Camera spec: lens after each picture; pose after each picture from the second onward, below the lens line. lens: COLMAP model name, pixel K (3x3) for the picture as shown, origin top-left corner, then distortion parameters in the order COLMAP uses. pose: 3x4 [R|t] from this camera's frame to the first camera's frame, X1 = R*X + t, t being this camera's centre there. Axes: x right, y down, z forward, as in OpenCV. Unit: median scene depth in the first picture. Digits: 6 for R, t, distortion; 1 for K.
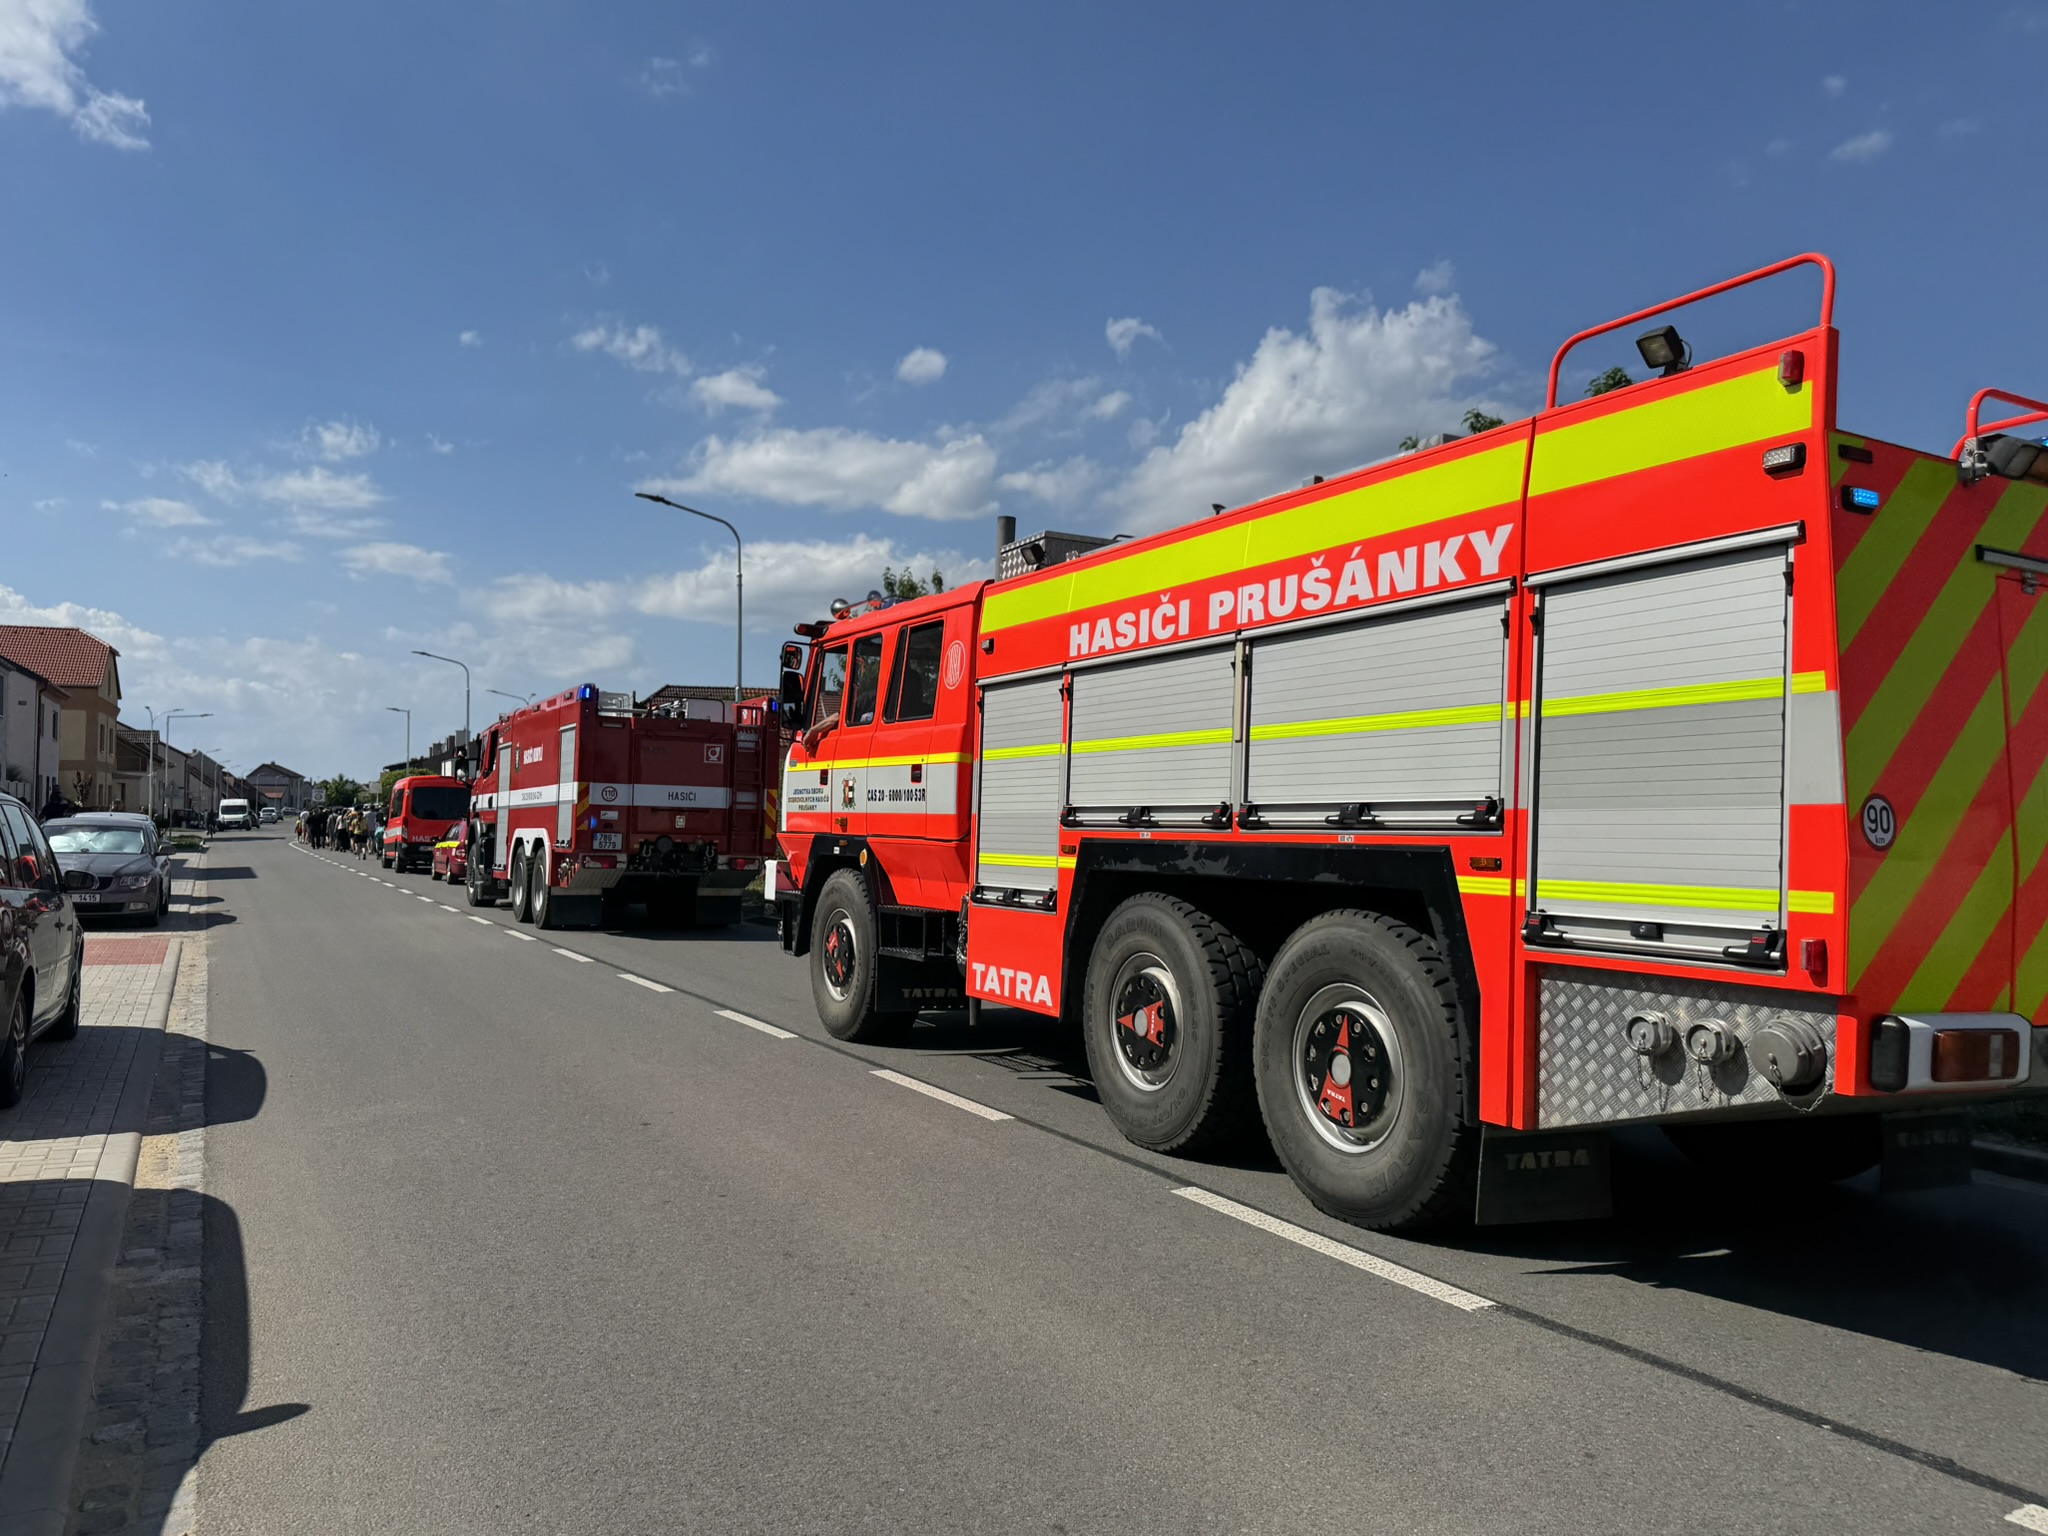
lens RADIAL K [[1522.0, 0, 976.4], [0, 1522.0, 765.9], [0, 0, 1]] dist [0.077014, -0.152073]
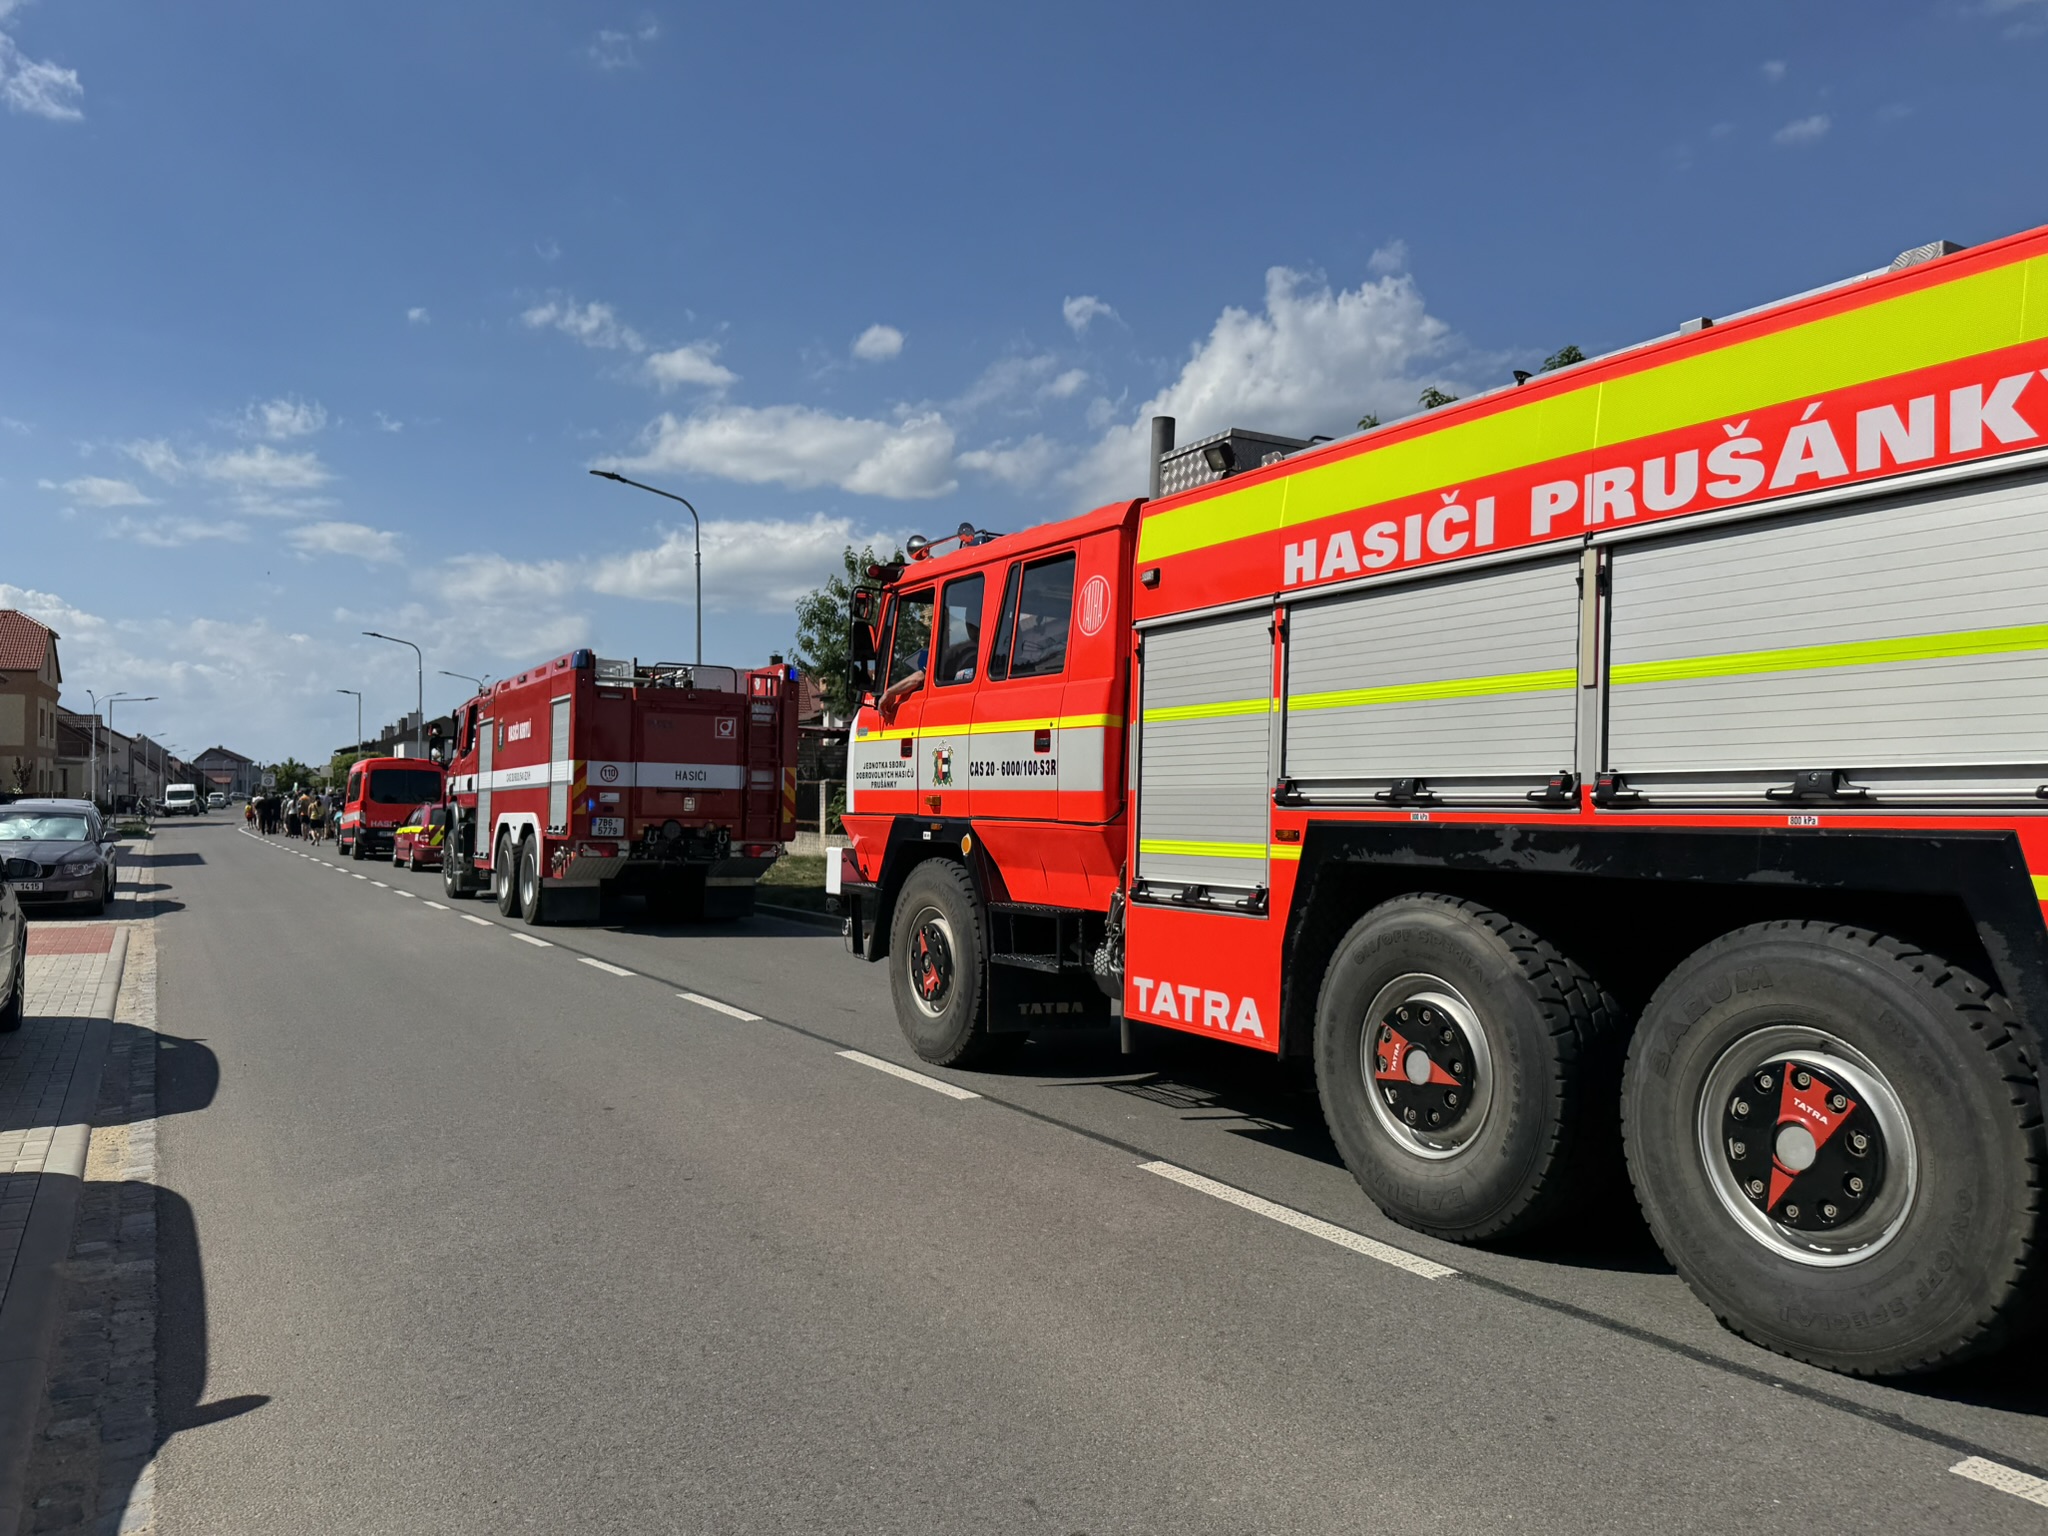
lens RADIAL K [[1516.5, 0, 996.4], [0, 1516.5, 774.0], [0, 0, 1]] dist [0.060290, -0.118745]
pose [[0.999149, -0.007392, 0.040569, -0.049739], [0.006631, 0.999800, 0.018859, 0.003560], [-0.040700, -0.018574, 0.998999, 0.100746]]
